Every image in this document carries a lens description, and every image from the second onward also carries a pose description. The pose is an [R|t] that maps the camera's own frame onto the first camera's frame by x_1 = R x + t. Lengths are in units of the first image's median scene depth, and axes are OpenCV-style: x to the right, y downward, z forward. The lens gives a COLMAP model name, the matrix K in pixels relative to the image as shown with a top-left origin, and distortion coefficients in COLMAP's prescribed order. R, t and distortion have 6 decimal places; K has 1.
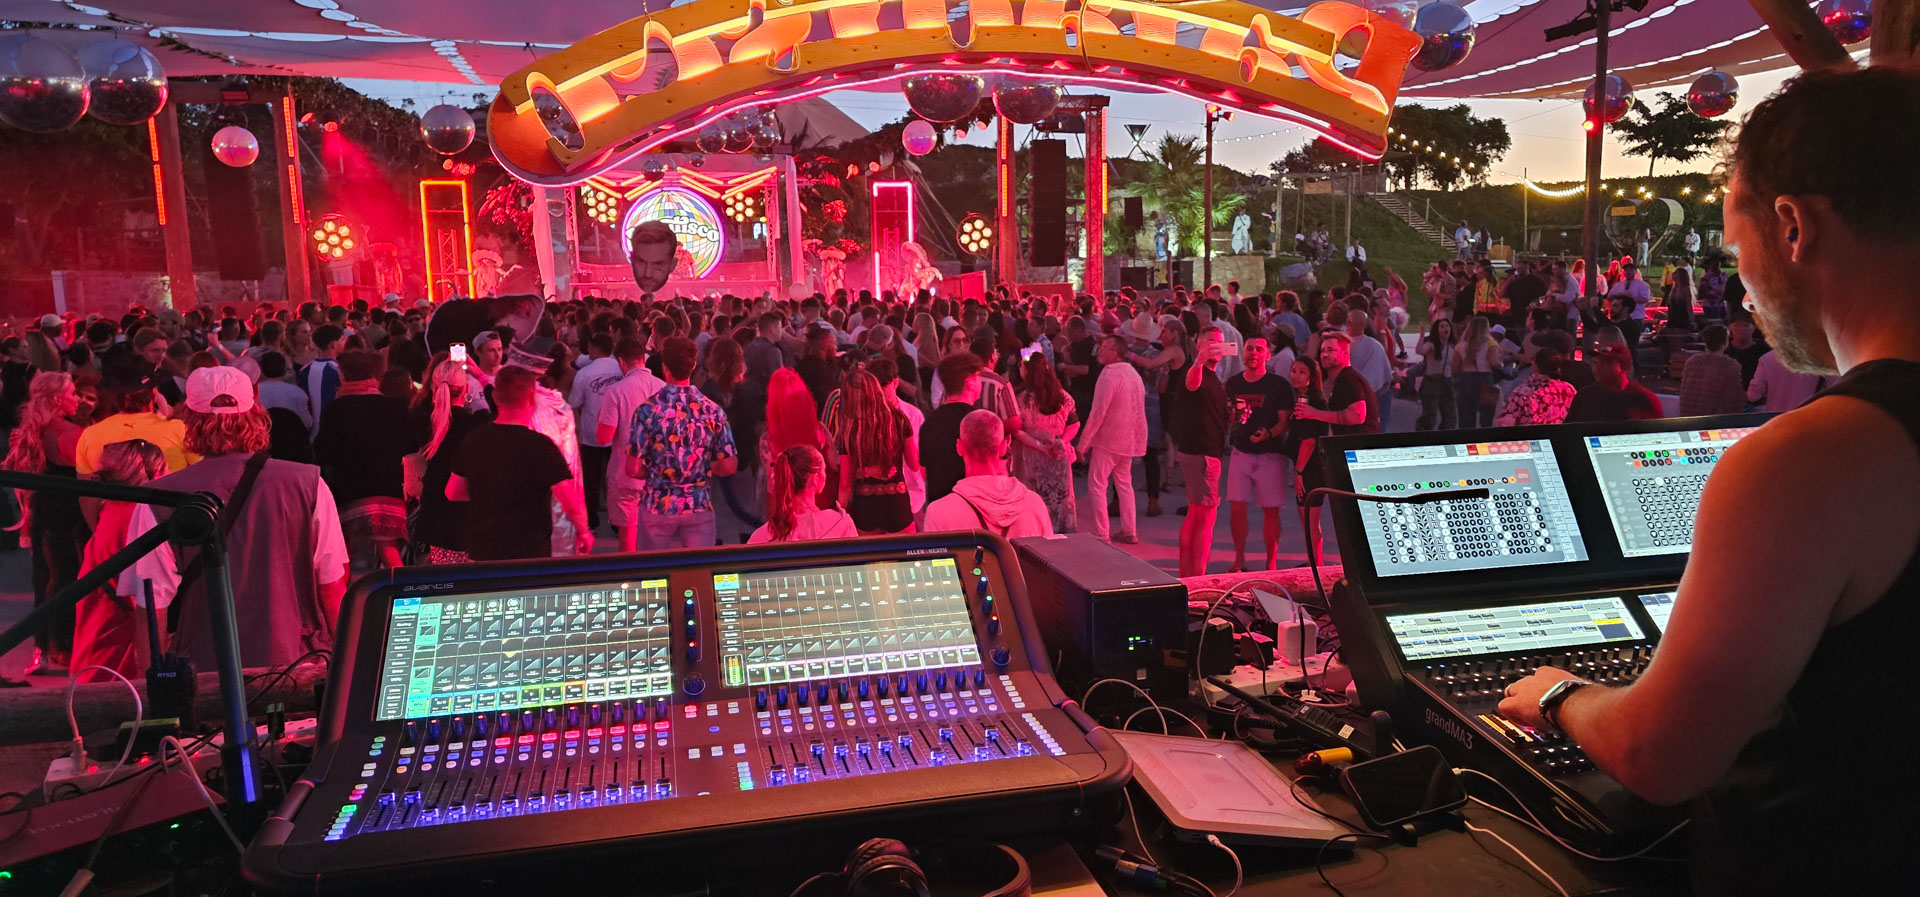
lens RADIAL K [[1259.8, 0, 963.8], [0, 1259.8, 447.5], [0, 0, 1]] dist [0.031877, -0.005012]
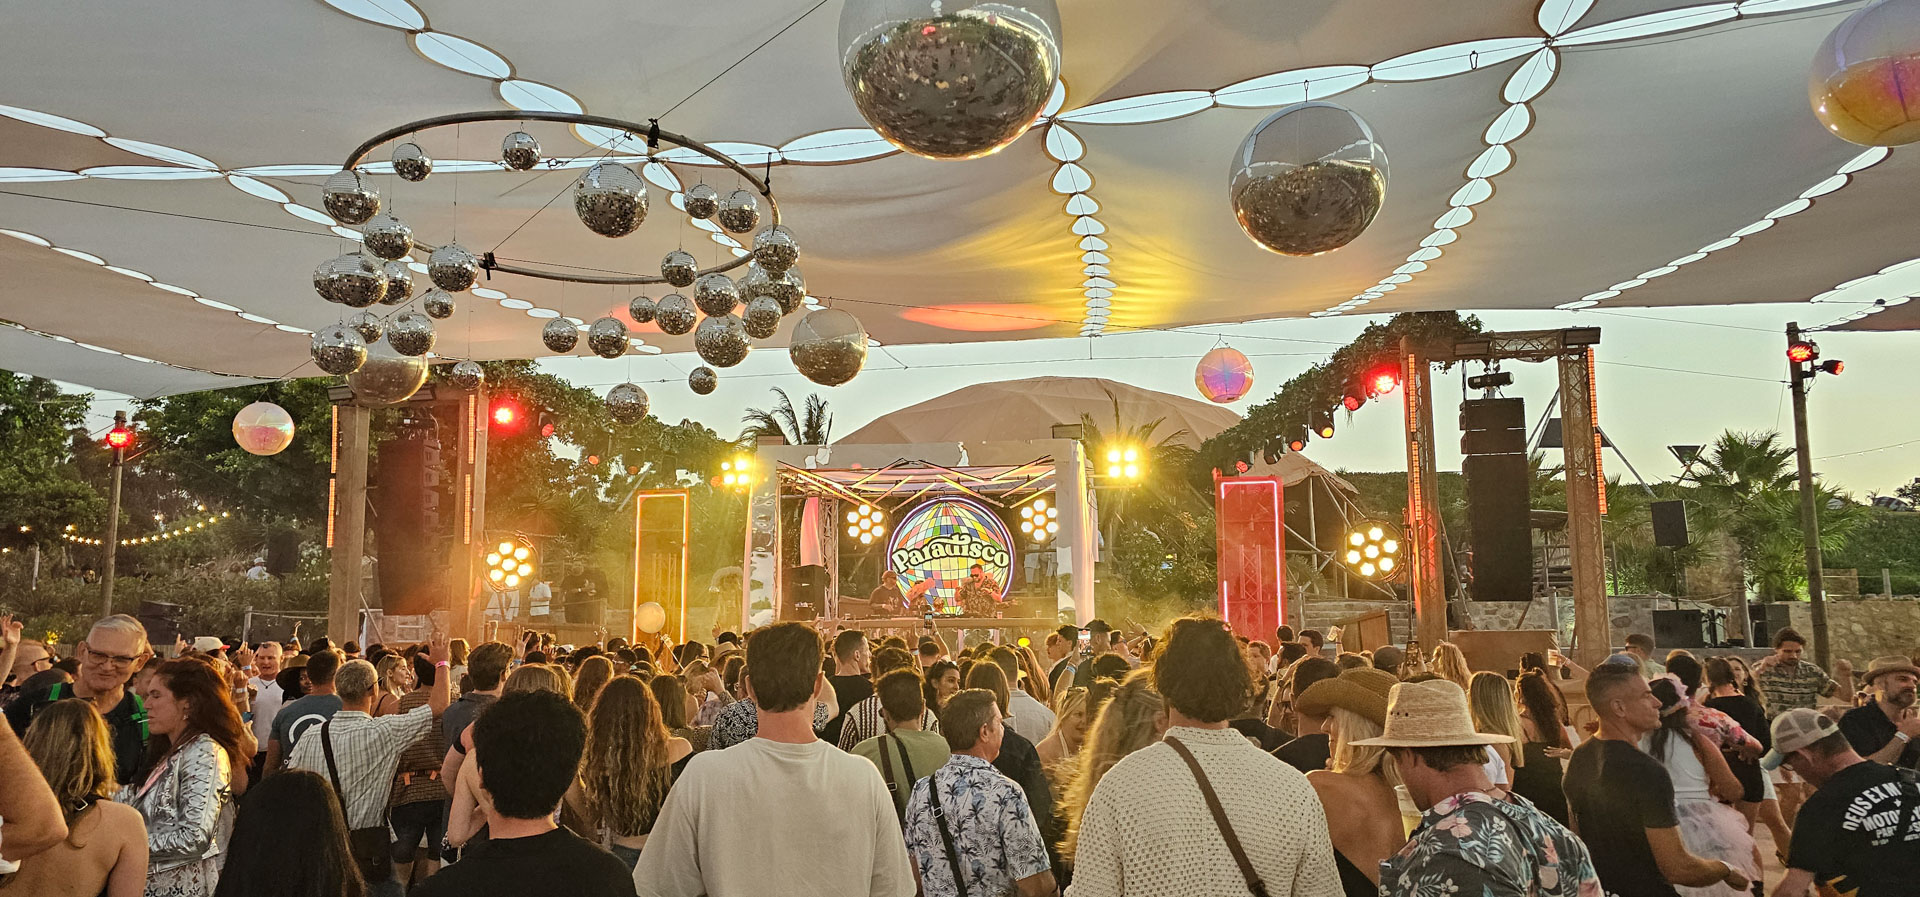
lens RADIAL K [[1259.8, 0, 960.1], [0, 1259.8, 463.2], [0, 0, 1]] dist [0.031877, -0.005012]
pose [[0.922975, -0.040096, -0.382765, 0.062269], [-0.063262, 0.965224, -0.253656, -0.038074], [0.379624, 0.258332, 0.888341, 0.350906]]
